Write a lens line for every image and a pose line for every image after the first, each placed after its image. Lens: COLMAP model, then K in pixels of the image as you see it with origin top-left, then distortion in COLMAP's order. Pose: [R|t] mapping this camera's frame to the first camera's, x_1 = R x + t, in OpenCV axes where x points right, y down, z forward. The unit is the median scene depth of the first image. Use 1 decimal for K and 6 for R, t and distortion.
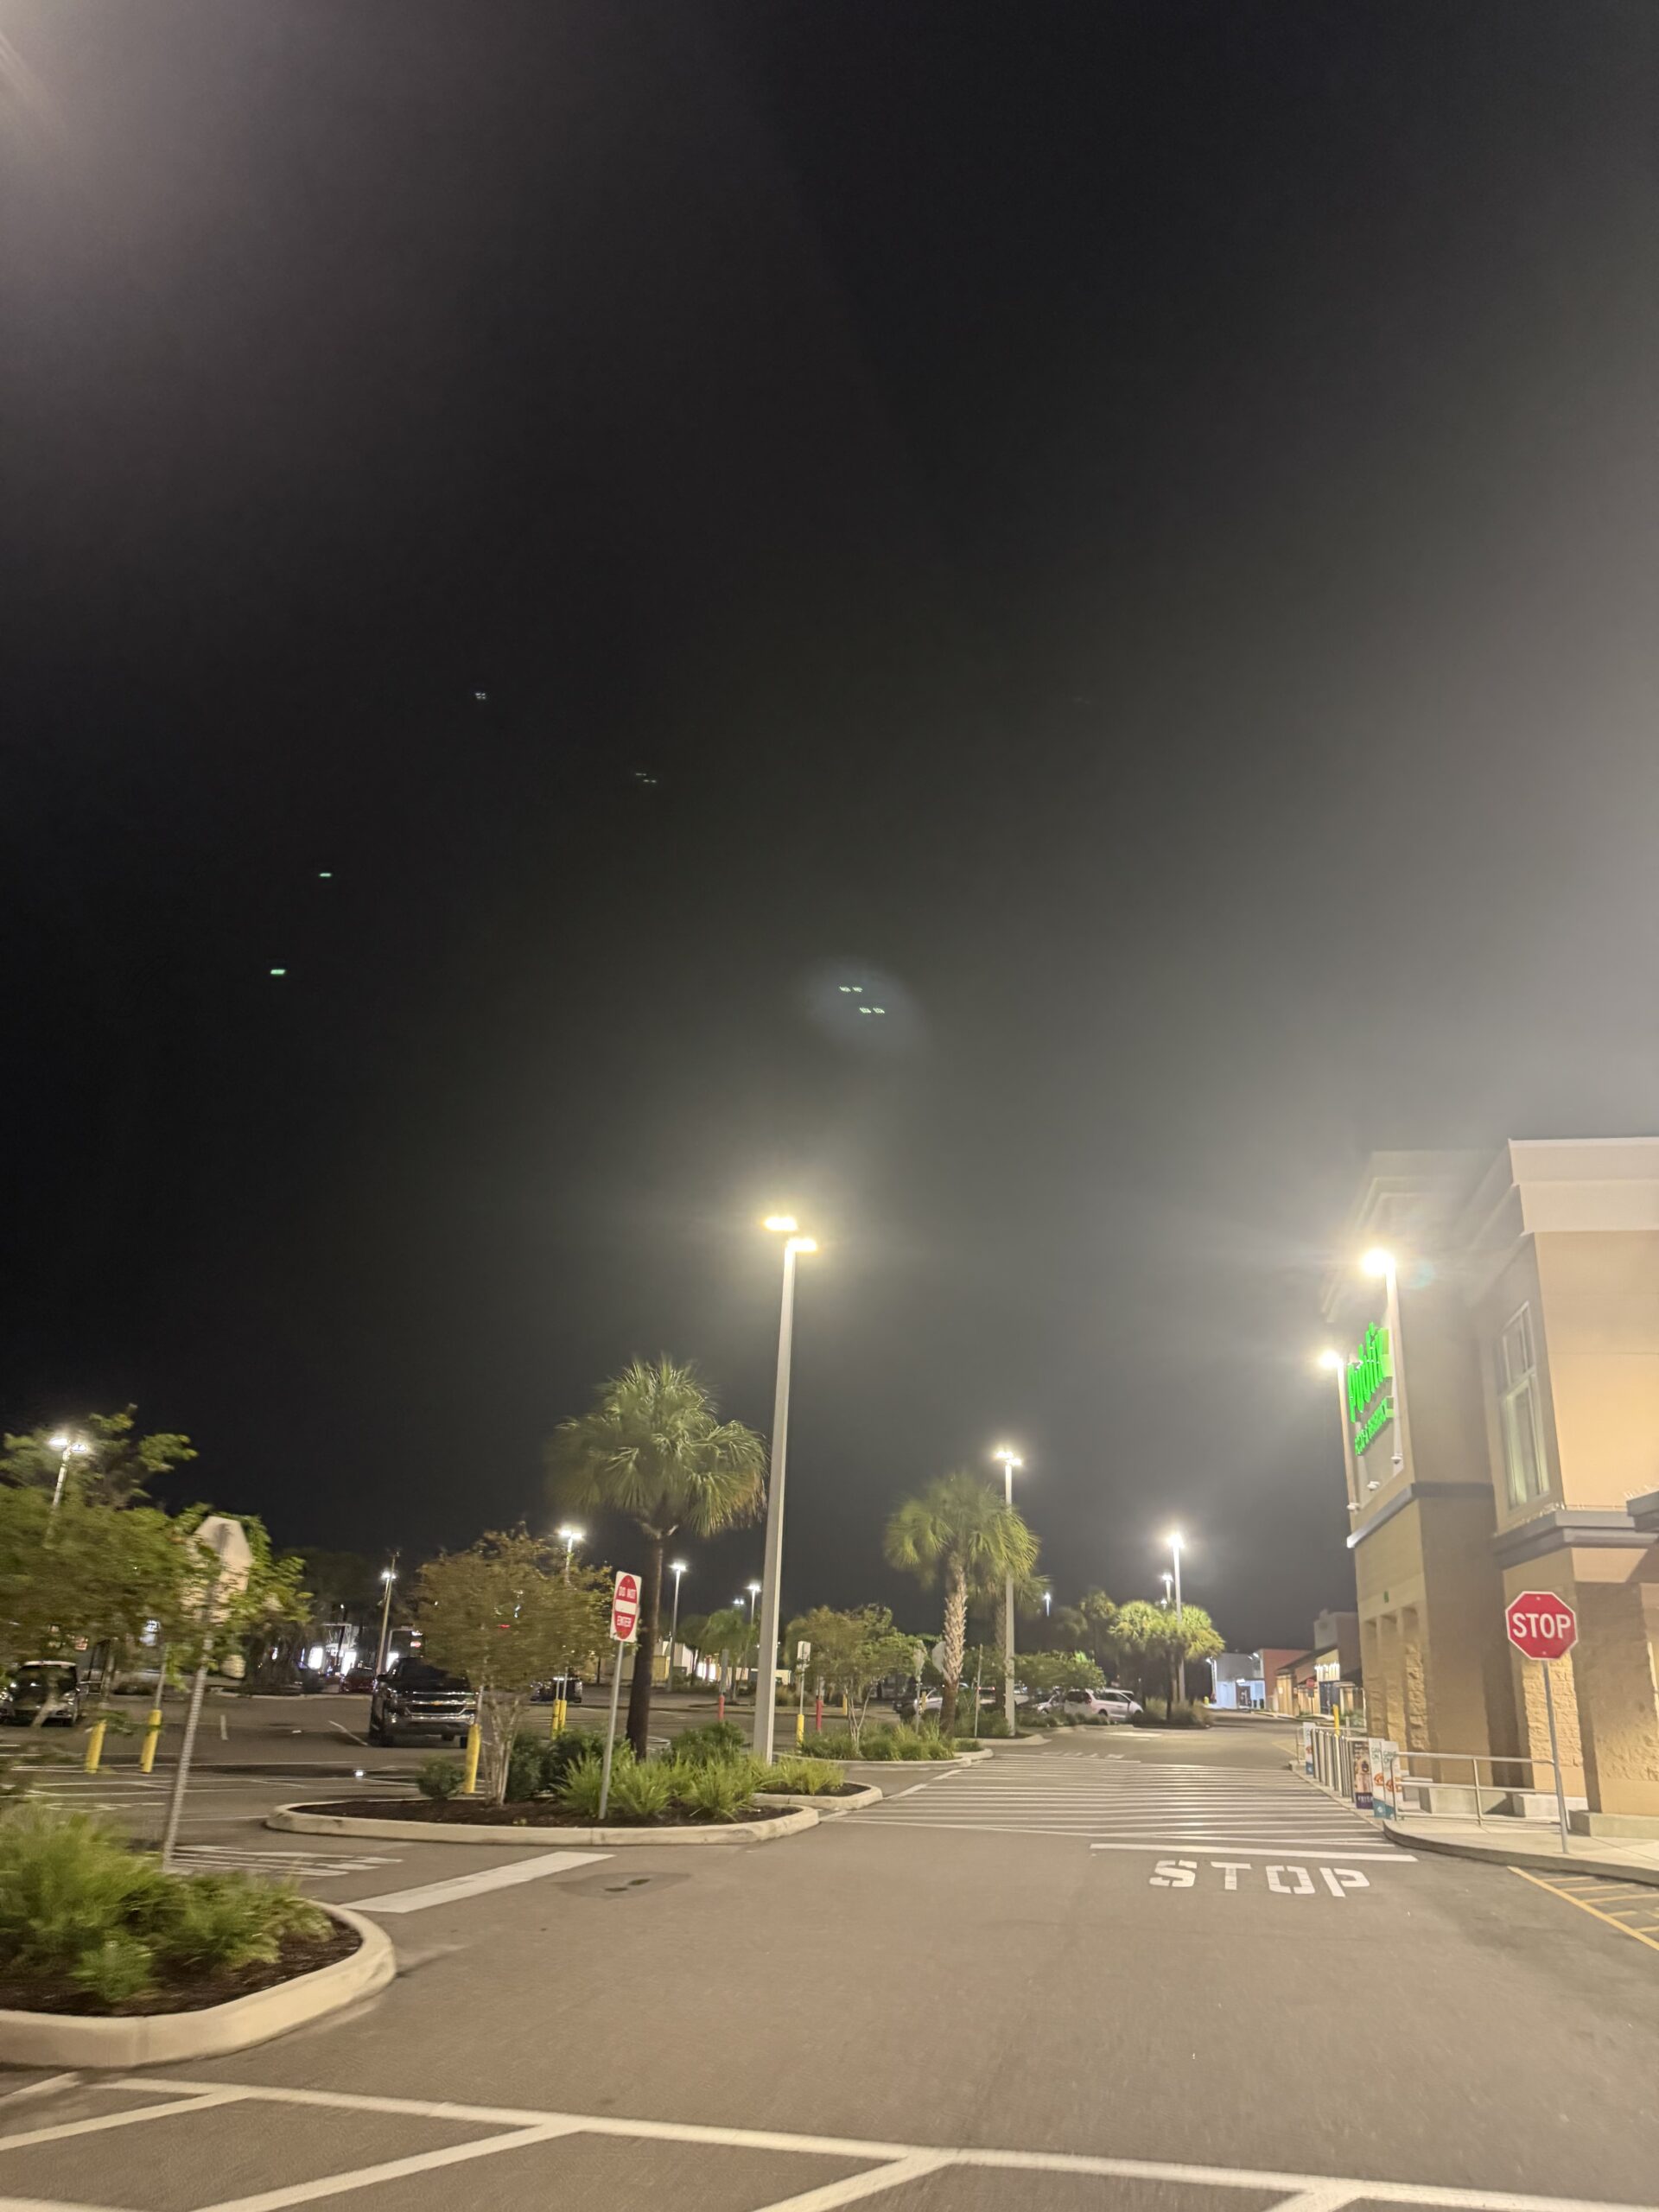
lens RADIAL K [[1561.1, 0, 829.5], [0, 1561.1, 1106.0], [0, 0, 1]] dist [0.066236, -0.110512]
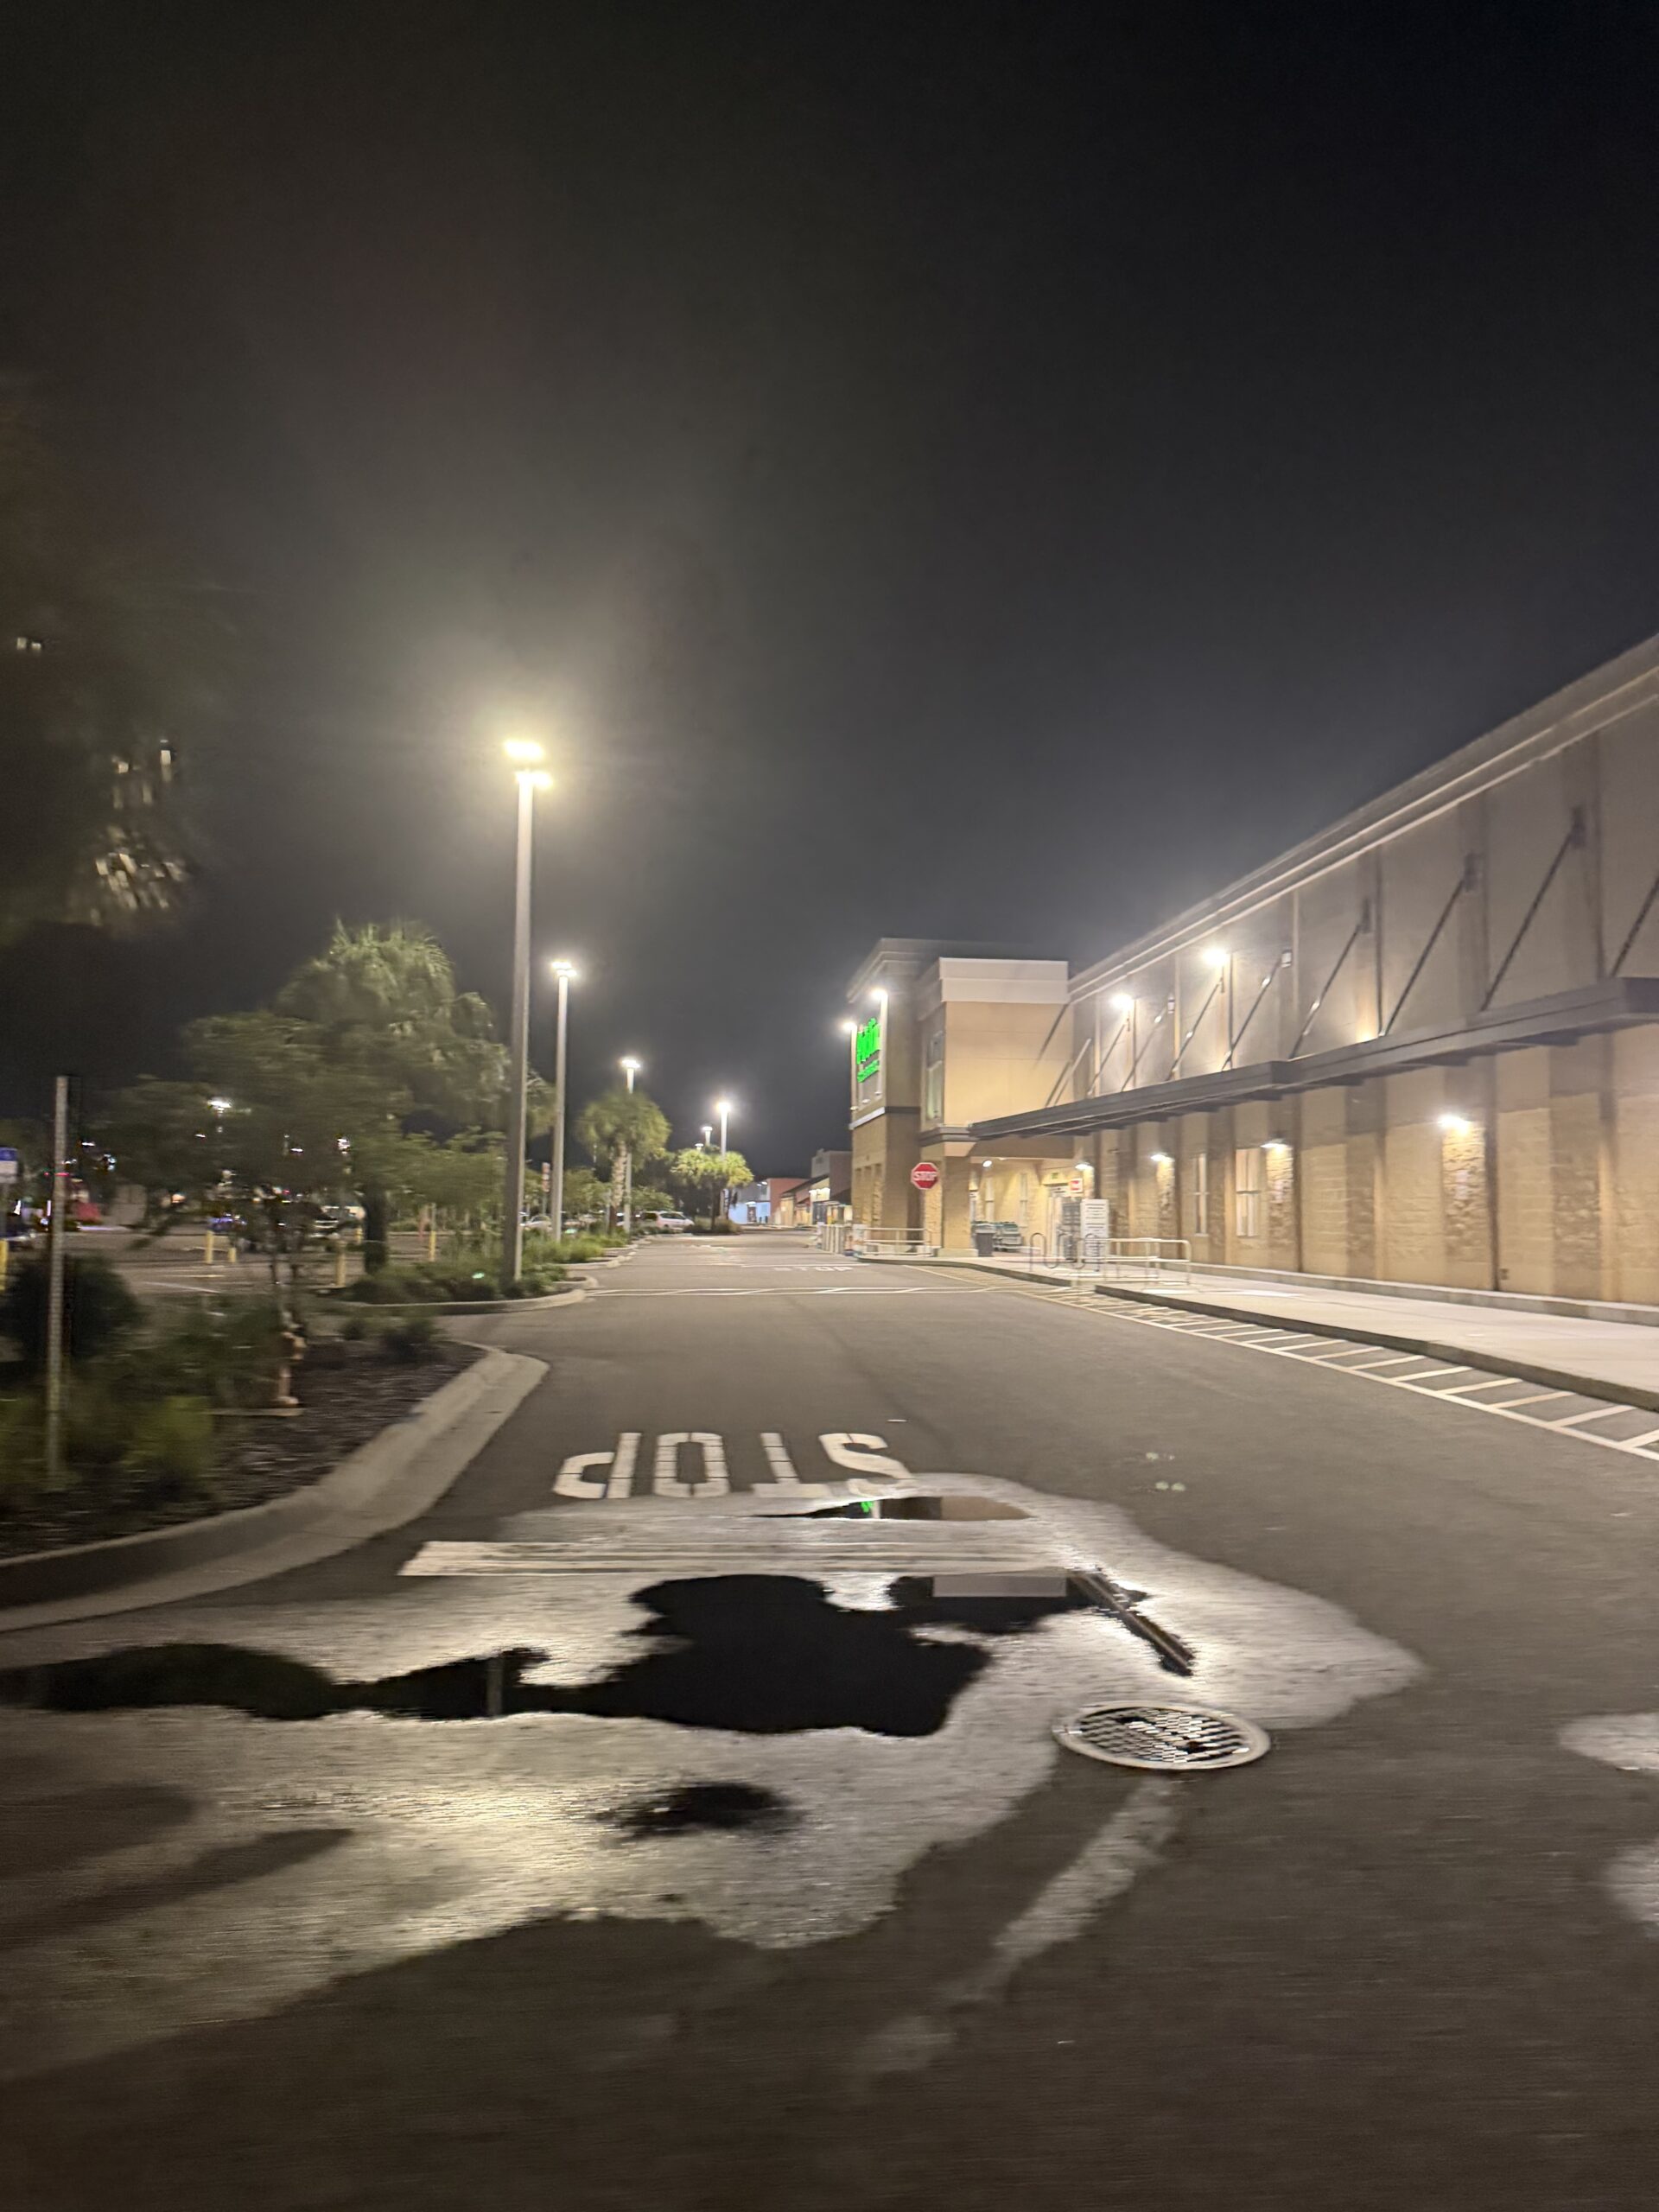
lens RADIAL K [[1561.0, 0, 850.3], [0, 1561.0, 1100.8], [0, 0, 1]] dist [0.046025, -0.068806]
pose [[0.951009, -0.006369, 0.309099, -0.256942], [-0.079892, 0.960767, 0.265601, -0.261702], [-0.298664, -0.277284, 0.913189, -0.720541]]
